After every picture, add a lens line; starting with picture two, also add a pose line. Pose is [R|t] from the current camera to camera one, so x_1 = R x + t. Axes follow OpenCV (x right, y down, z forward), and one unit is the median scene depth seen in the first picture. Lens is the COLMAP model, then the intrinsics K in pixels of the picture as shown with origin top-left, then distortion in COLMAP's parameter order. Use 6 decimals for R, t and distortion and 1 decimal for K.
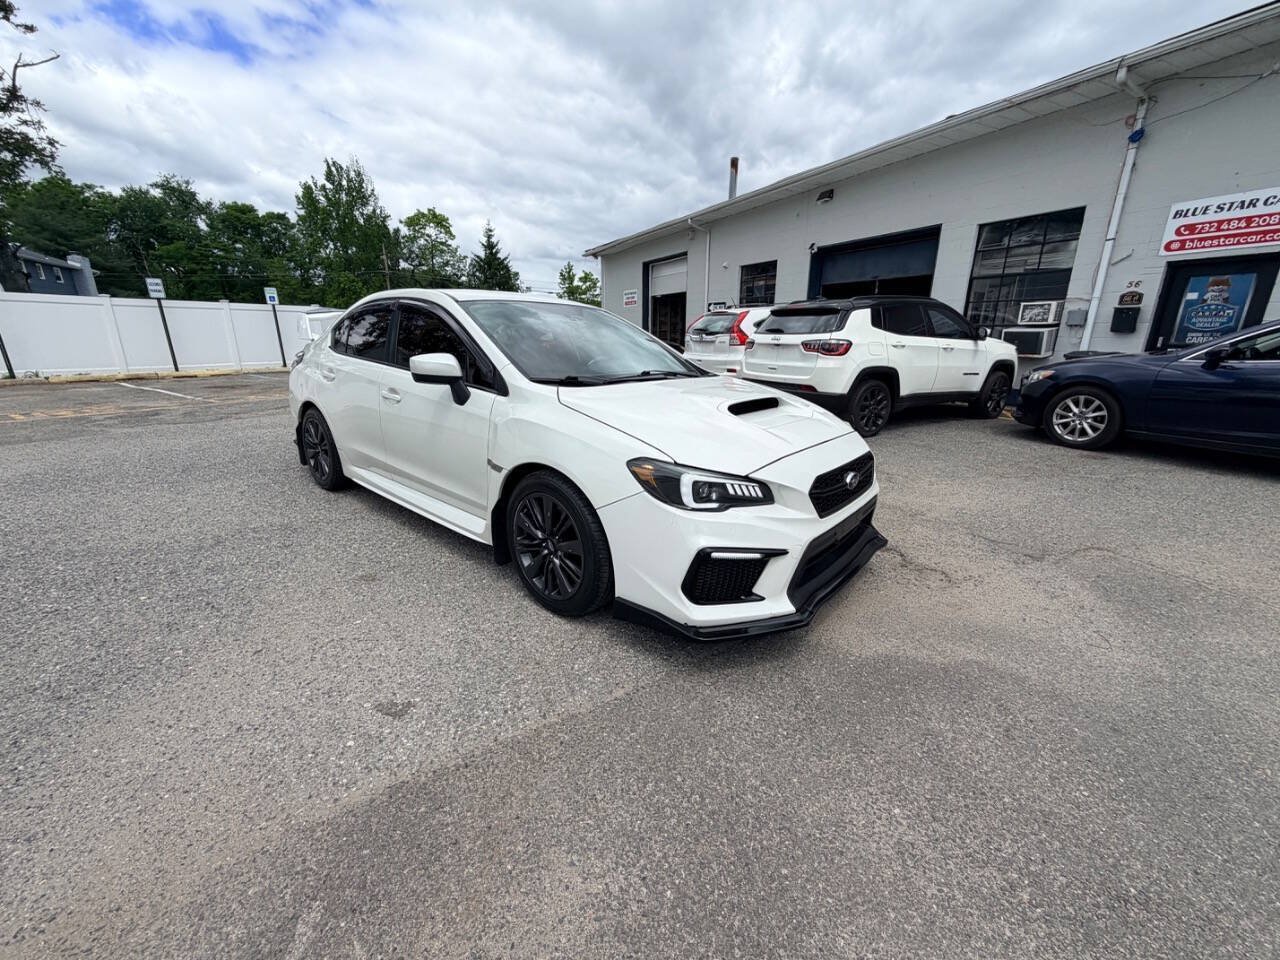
lens RADIAL K [[514.3, 0, 641.3], [0, 514.3, 486.3], [0, 0, 1]] dist [-0.000455, 0.000224]
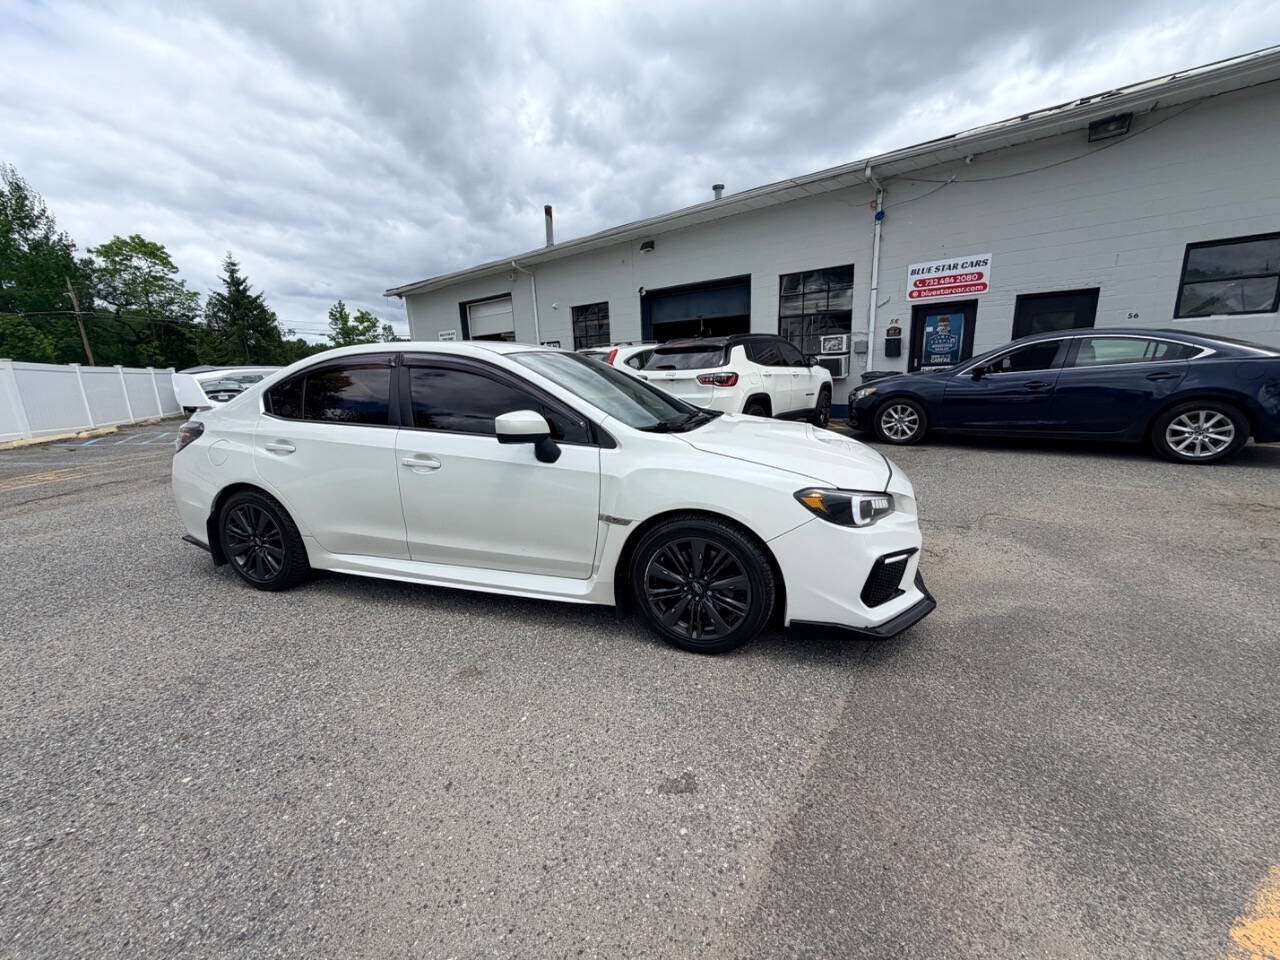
lens RADIAL K [[514.3, 0, 641.3], [0, 514.3, 486.3], [0, 0, 1]] dist [-0.000455, 0.000224]
pose [[0.919460, -0.130868, 0.370765, -0.122202], [0.154436, 0.987401, -0.034467, -0.012738], [-0.361583, 0.088950, 0.928087, 0.015185]]
